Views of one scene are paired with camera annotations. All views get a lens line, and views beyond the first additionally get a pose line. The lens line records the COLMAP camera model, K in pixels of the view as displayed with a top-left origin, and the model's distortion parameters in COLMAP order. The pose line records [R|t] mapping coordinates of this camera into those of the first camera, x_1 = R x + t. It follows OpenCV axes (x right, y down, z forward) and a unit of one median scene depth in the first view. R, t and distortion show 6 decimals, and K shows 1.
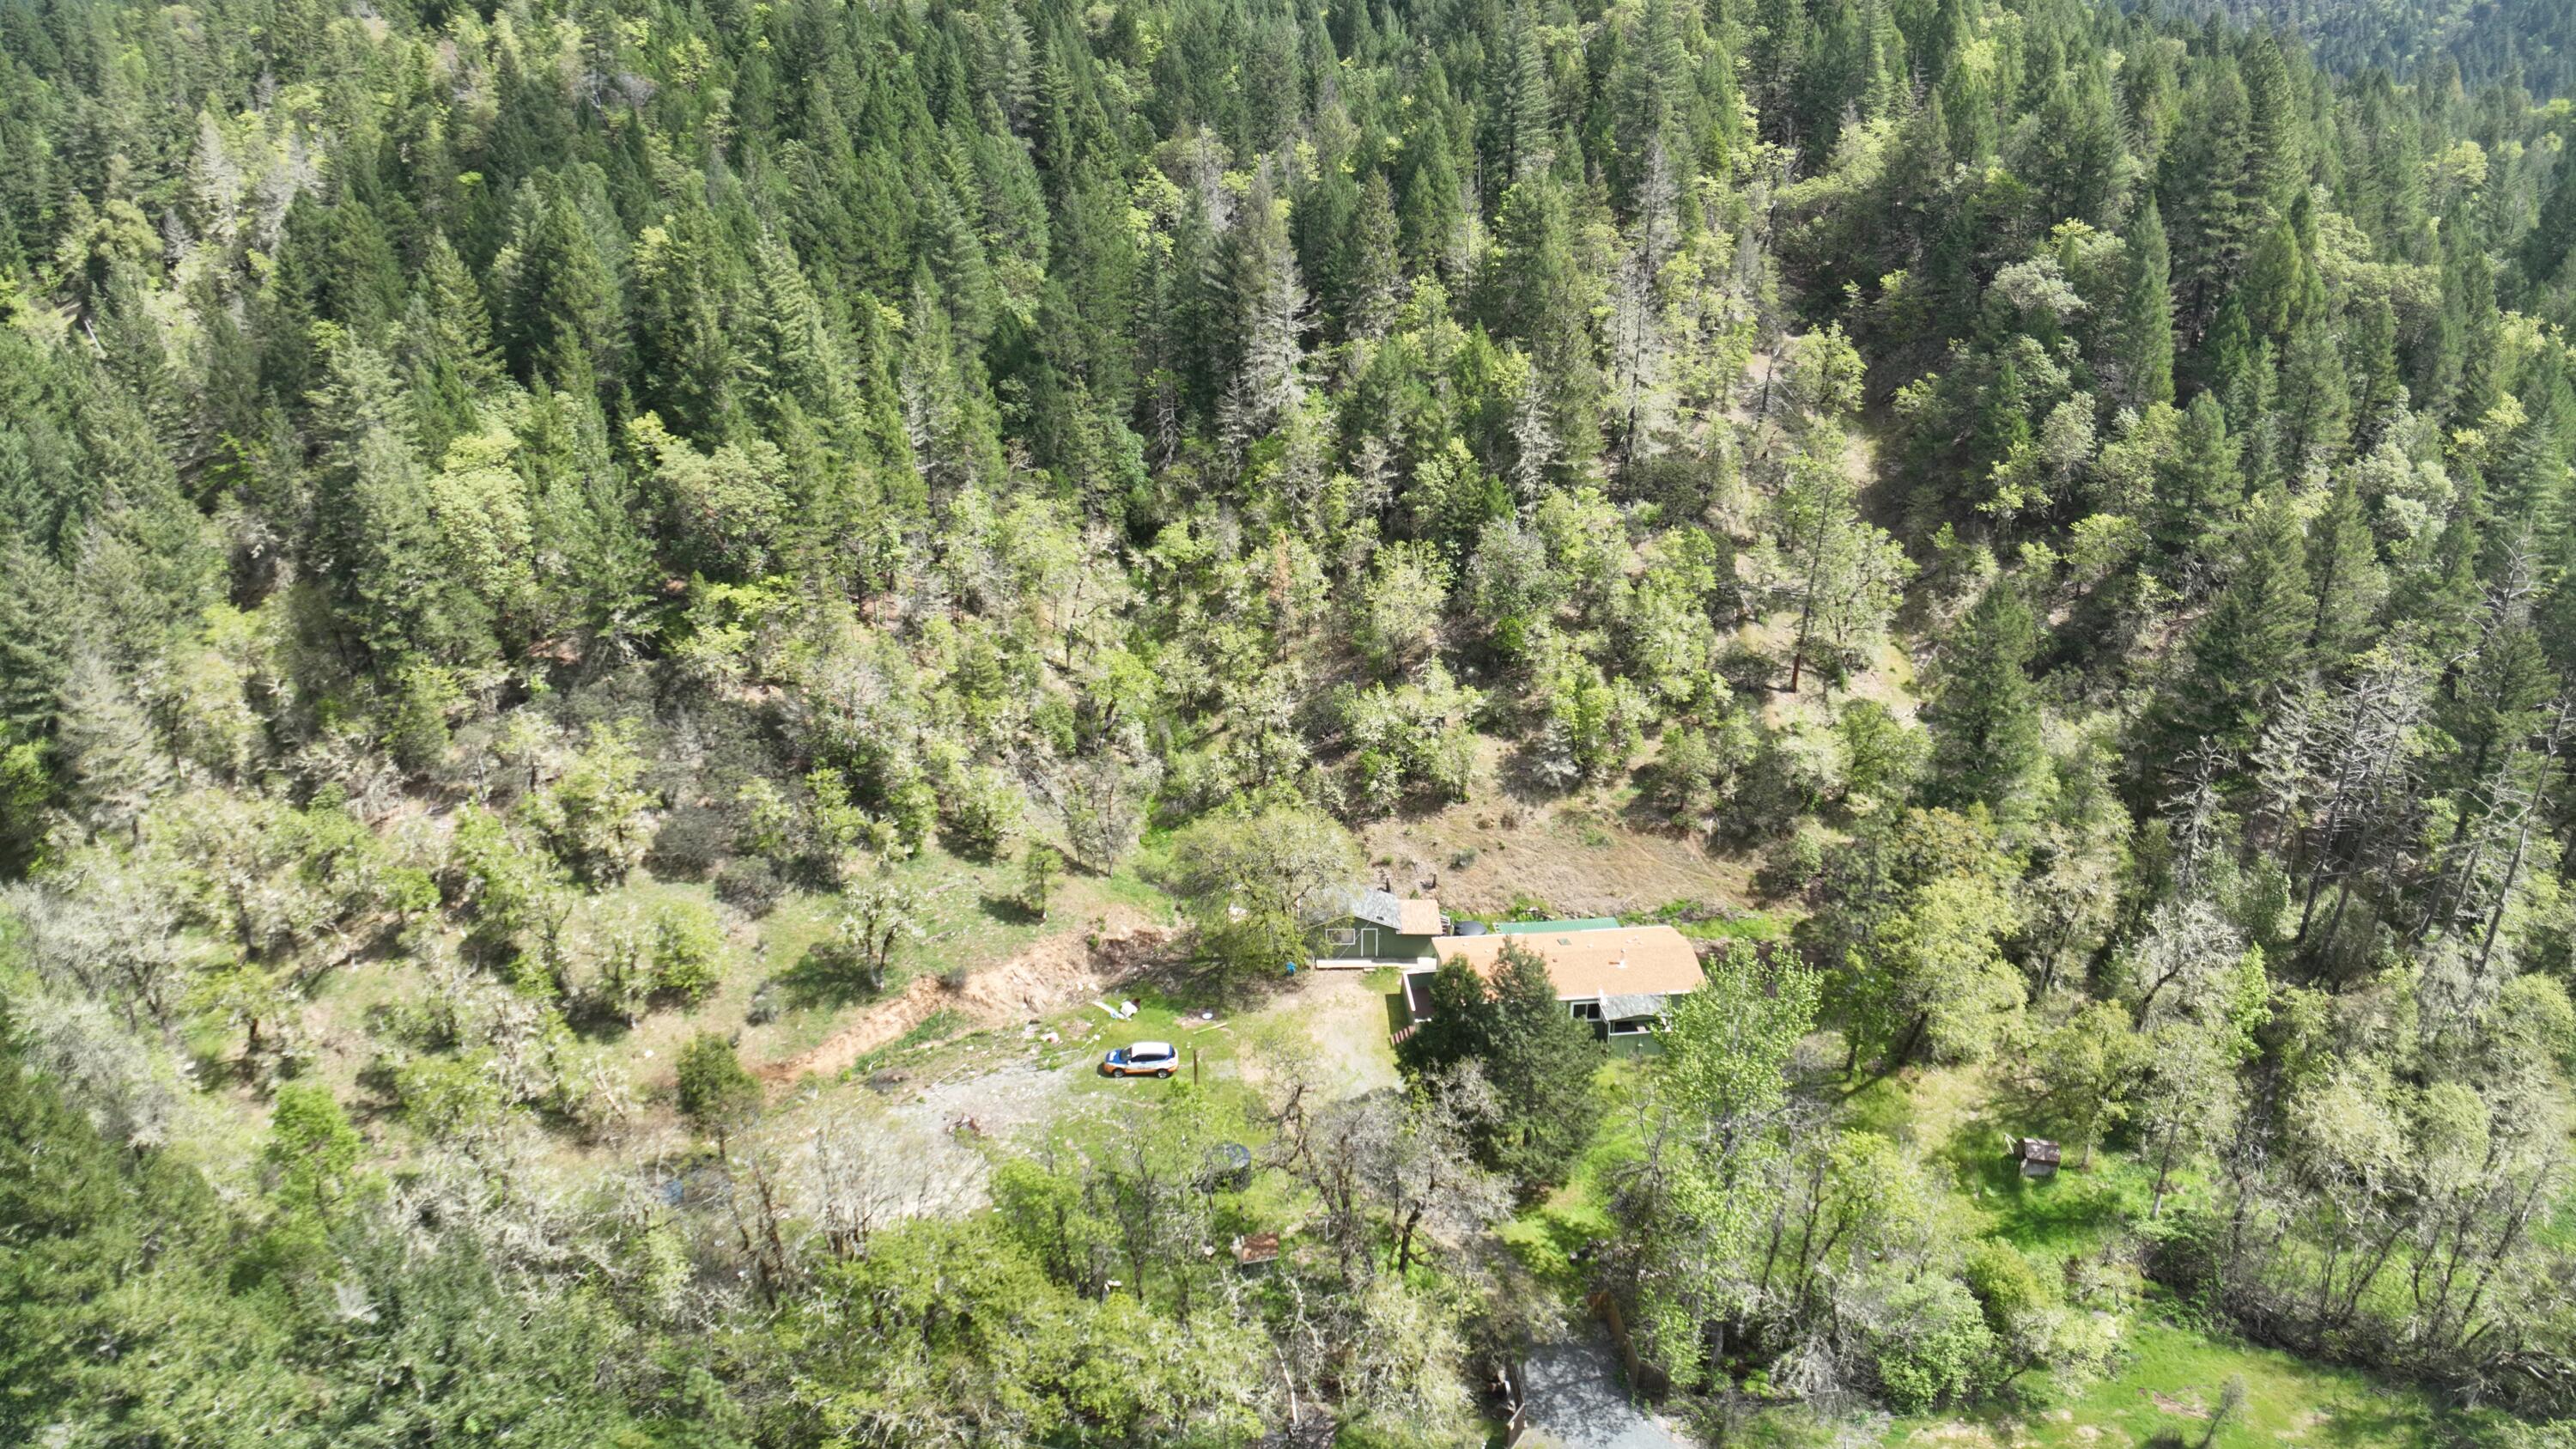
lens RADIAL K [[1539.1, 0, 1280.2], [0, 1539.1, 722.1], [0, 0, 1]] dist [-0.120621, 0.020935]
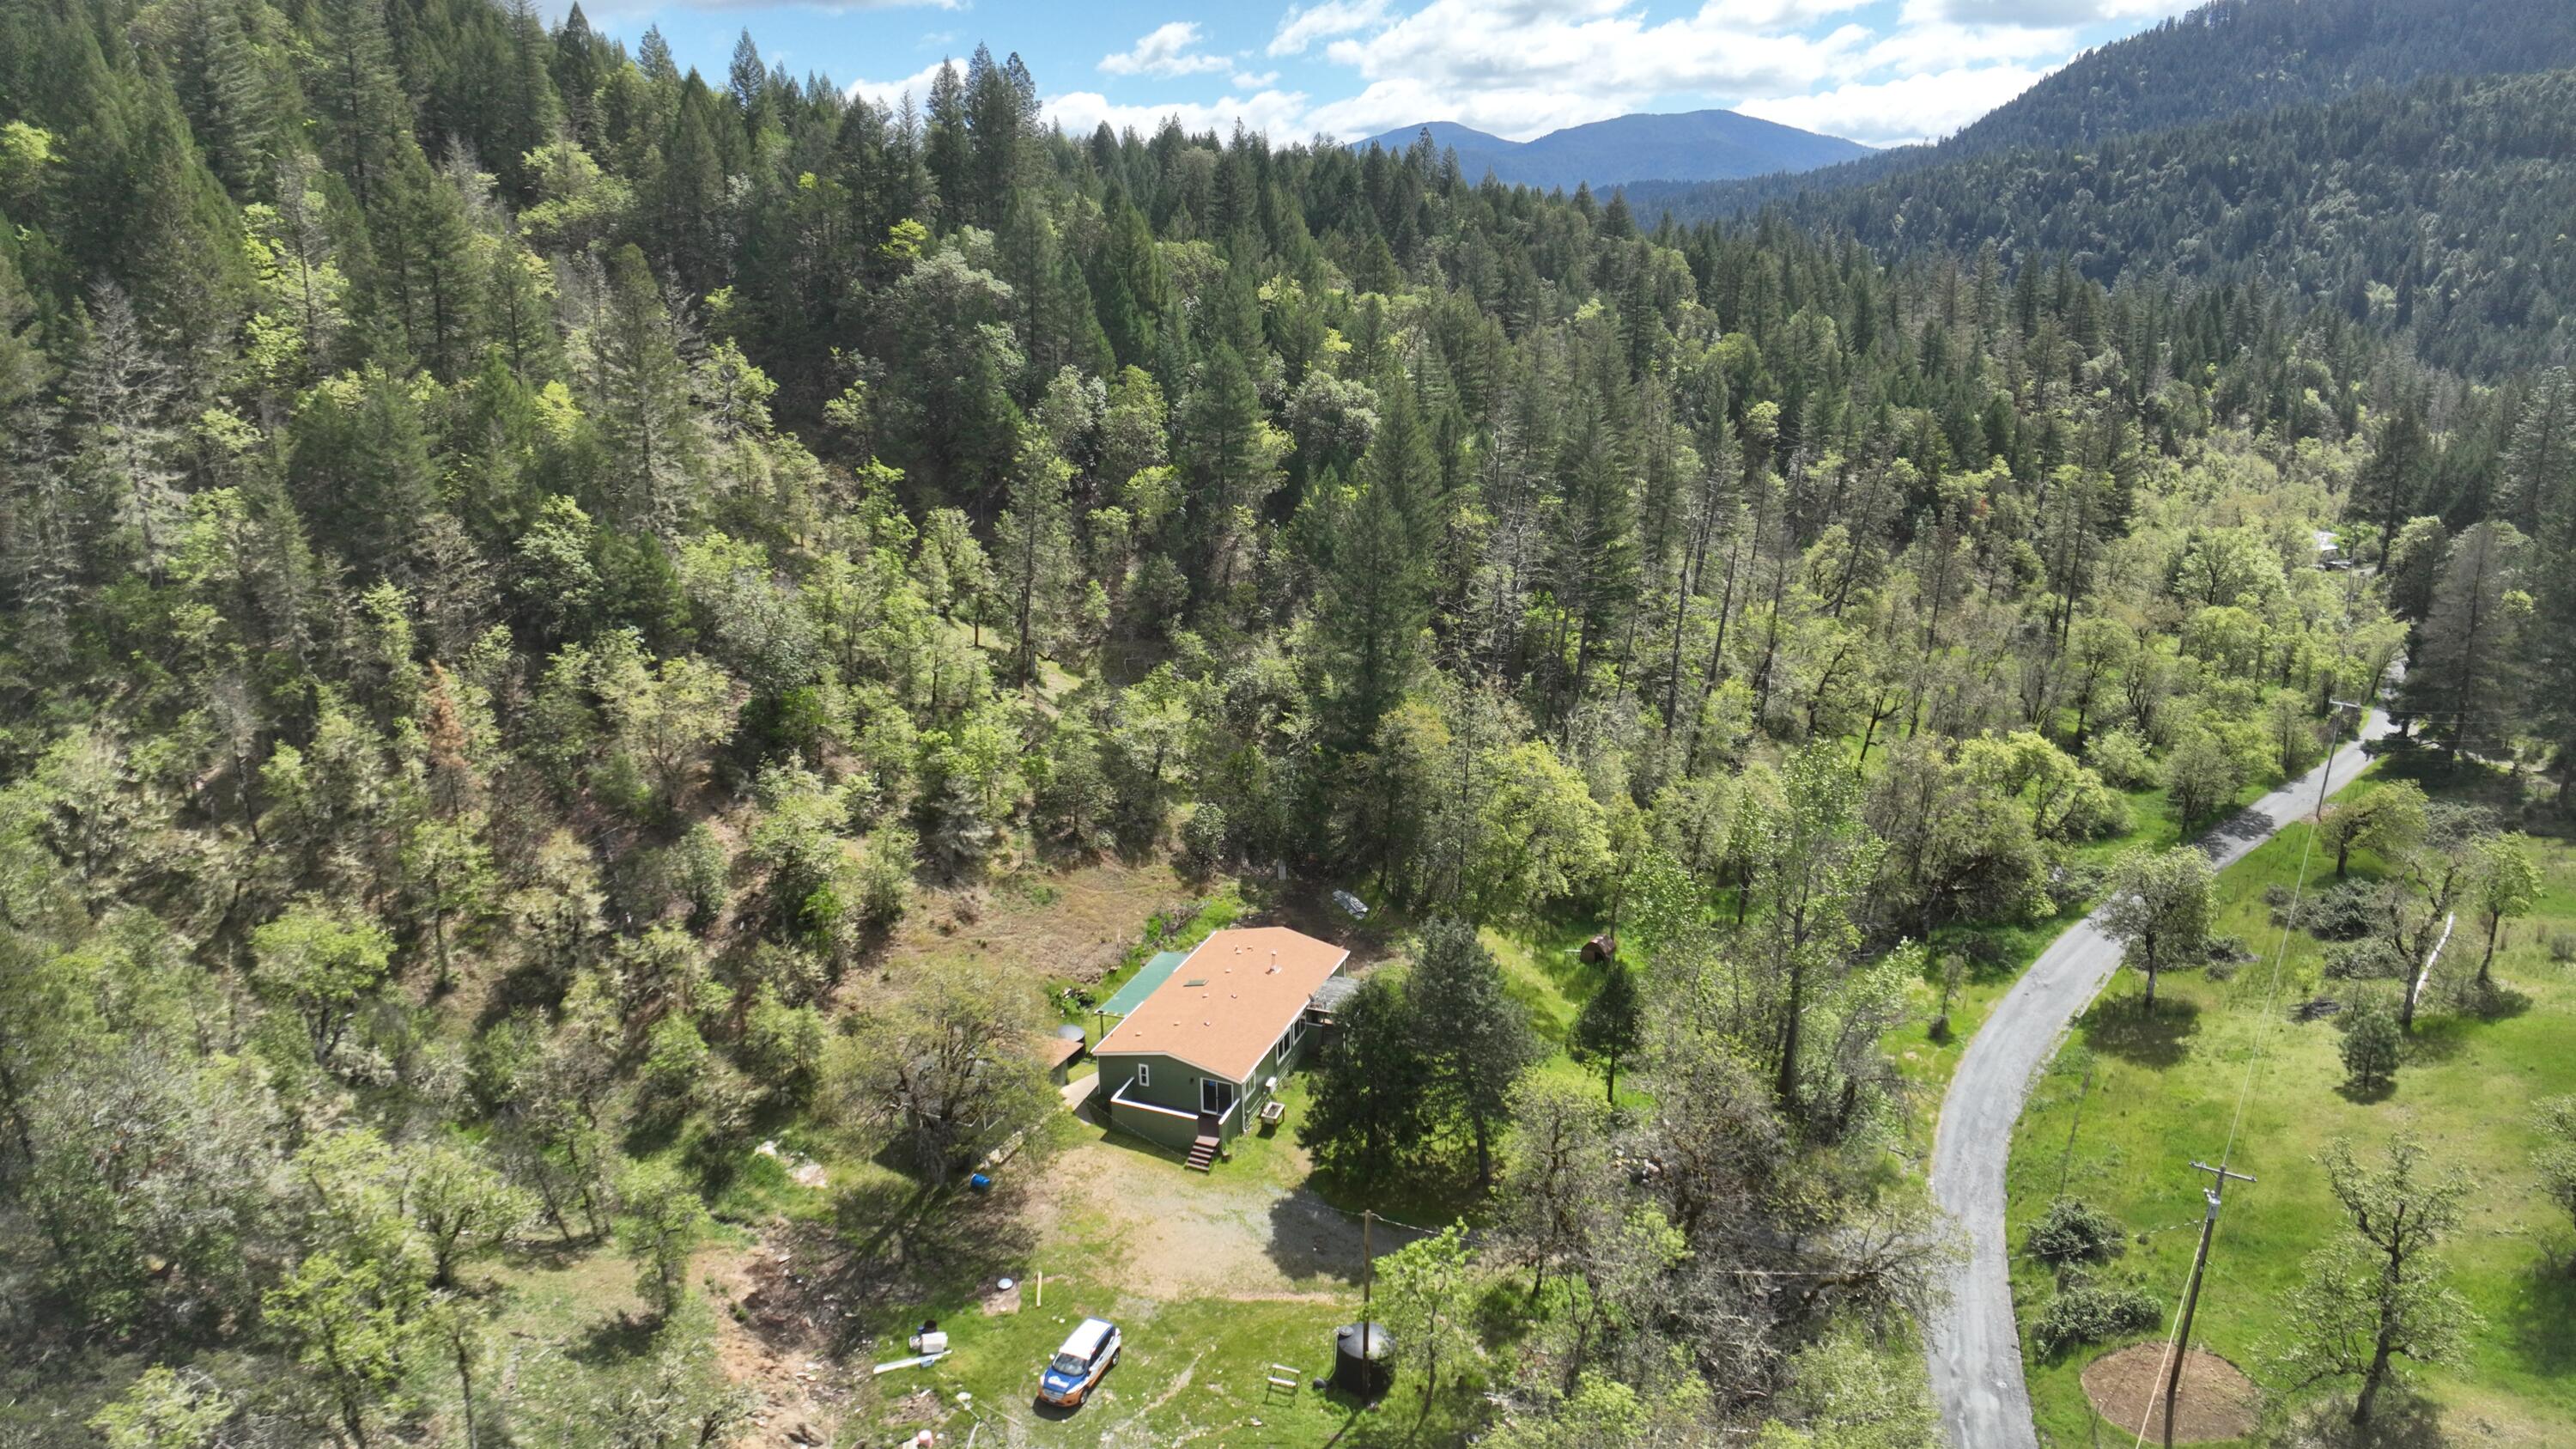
lens RADIAL K [[1539.1, 0, 1280.0], [0, 1539.1, 704.6], [0, 0, 1]] dist [-0.120621, 0.020935]
pose [[0.406259, -0.232119, 0.883784, -0.460765], [0.311329, 0.944489, 0.104950, -0.070507], [-0.859086, 0.232510, 0.455972, 0.479250]]
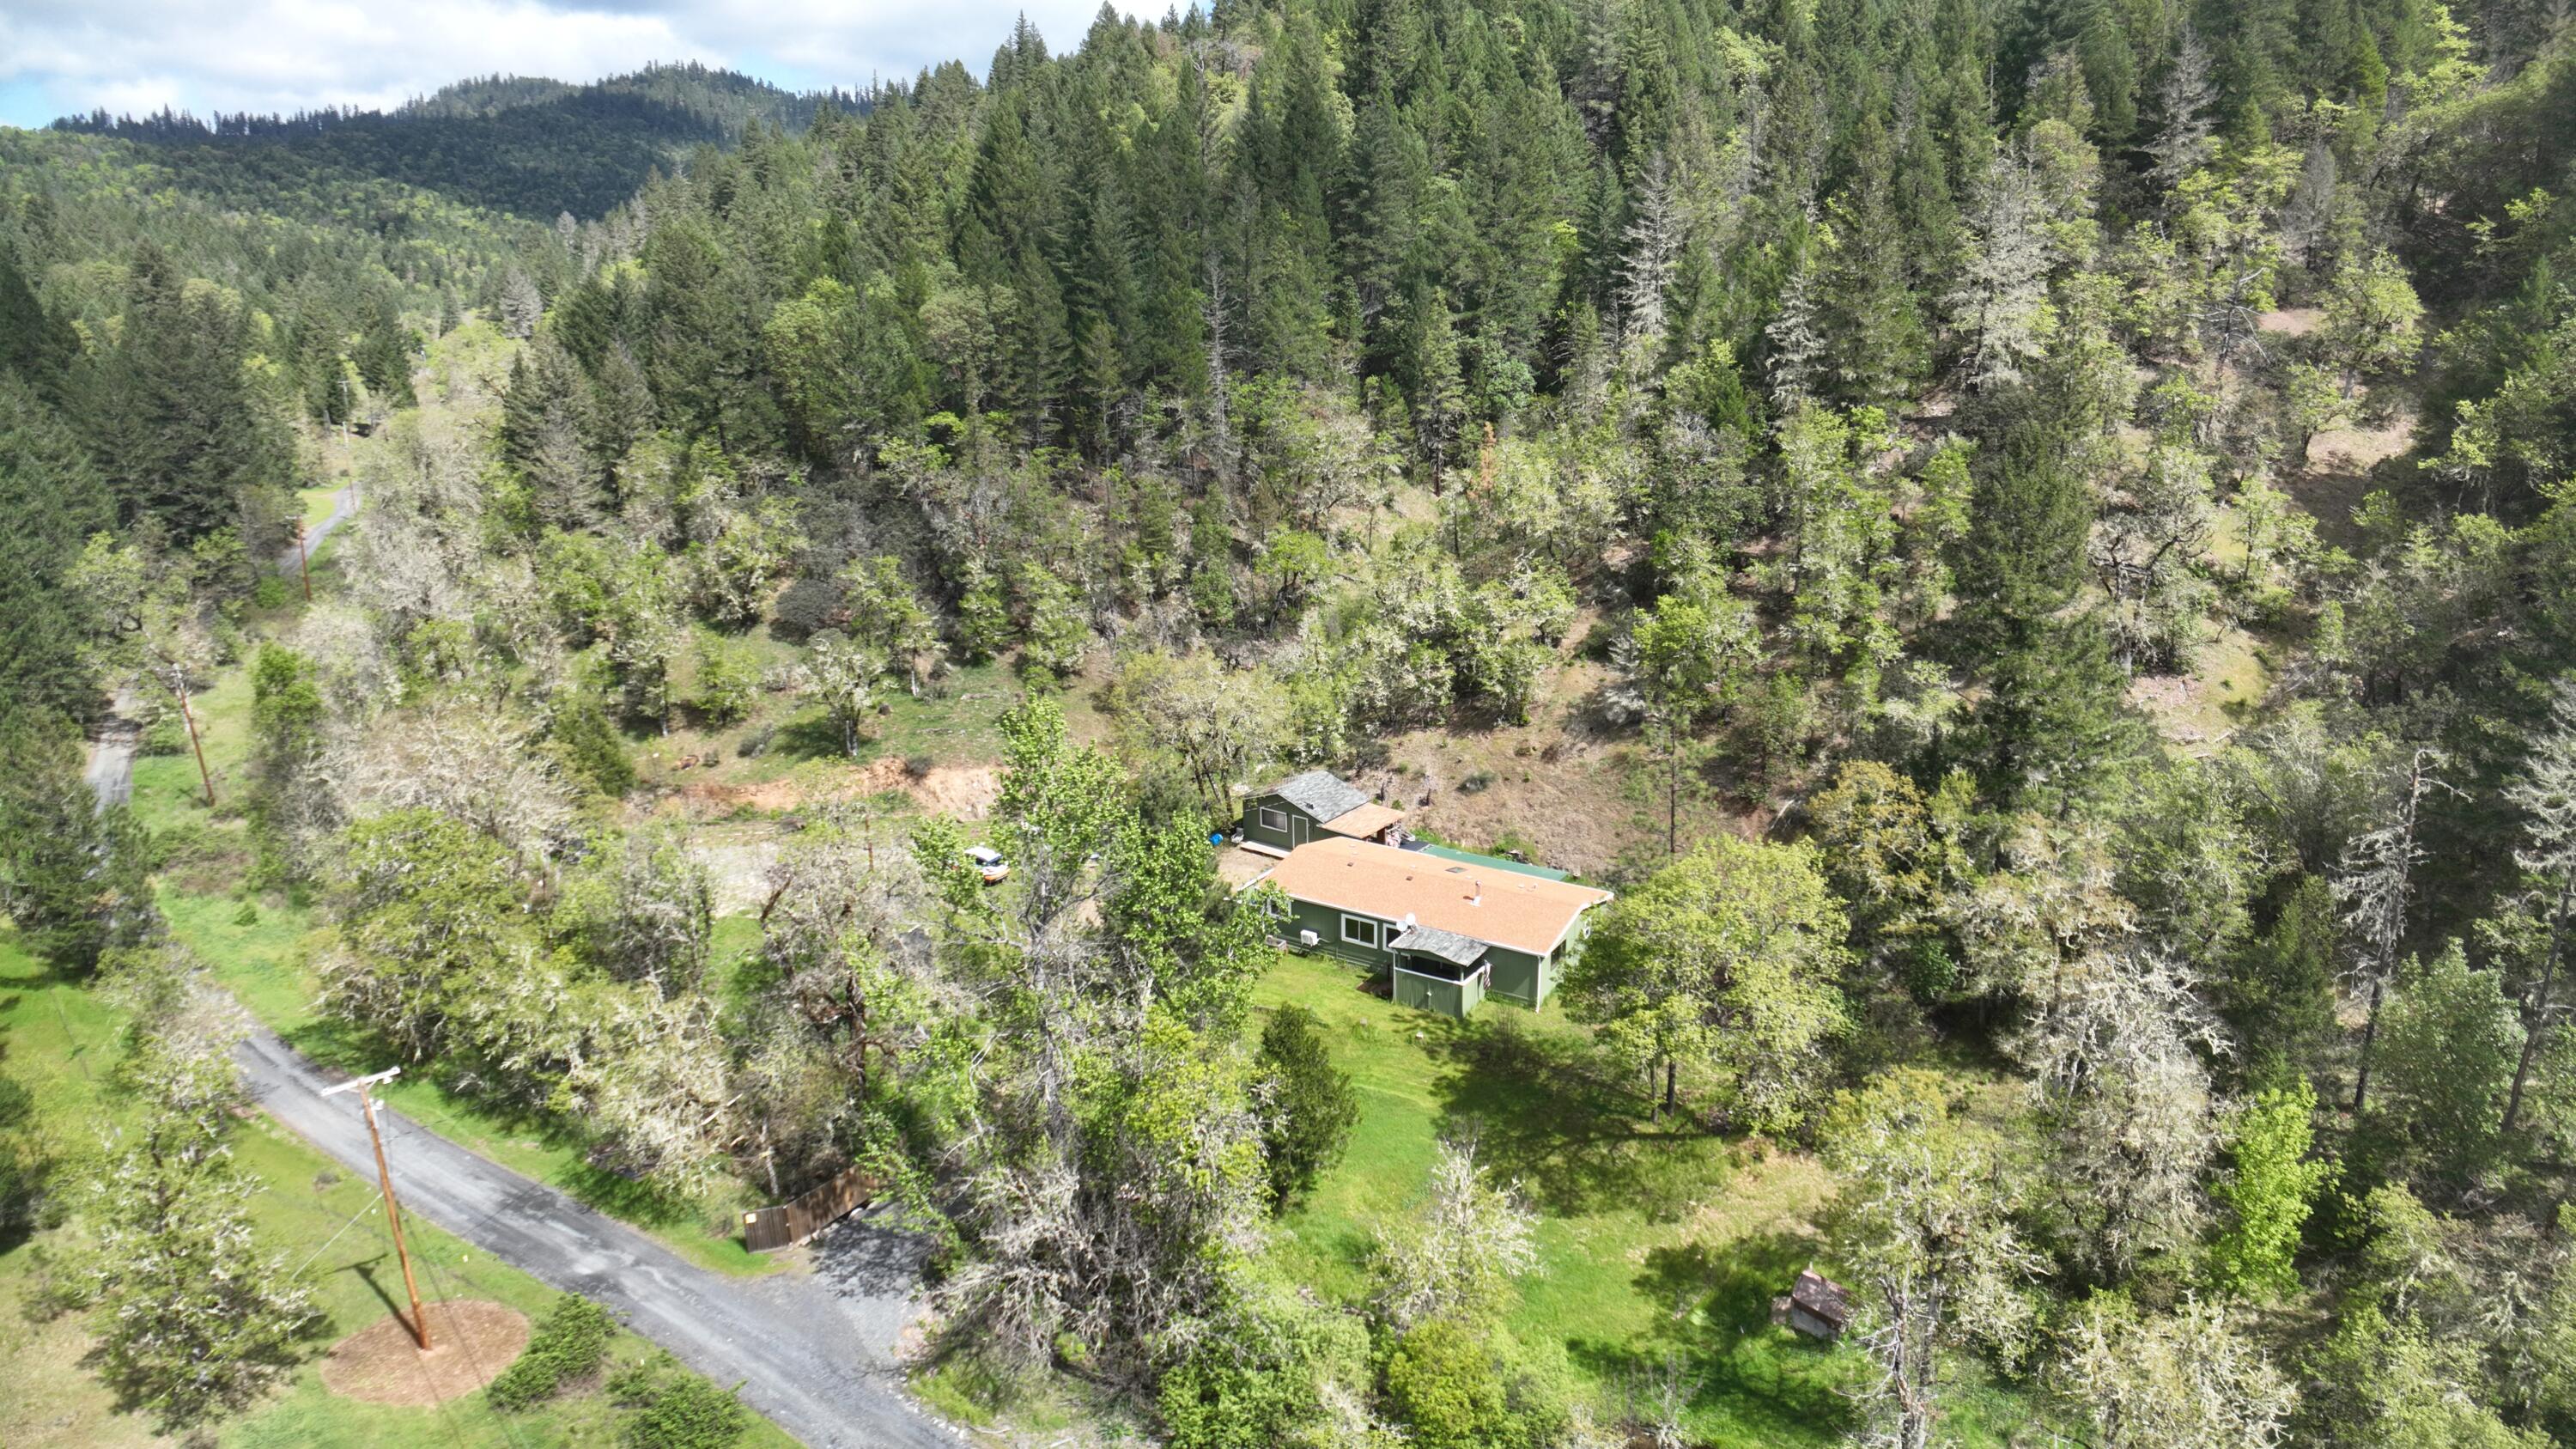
lens RADIAL K [[1539.1, 0, 1299.0], [0, 1539.1, 712.9], [0, 0, 1]] dist [-0.120621, 0.020935]
pose [[0.808715, 0.168260, -0.563622, 0.498820], [-0.207794, 0.978153, -0.006142, 0.076779], [0.550275, 0.122084, 0.826010, 0.256348]]
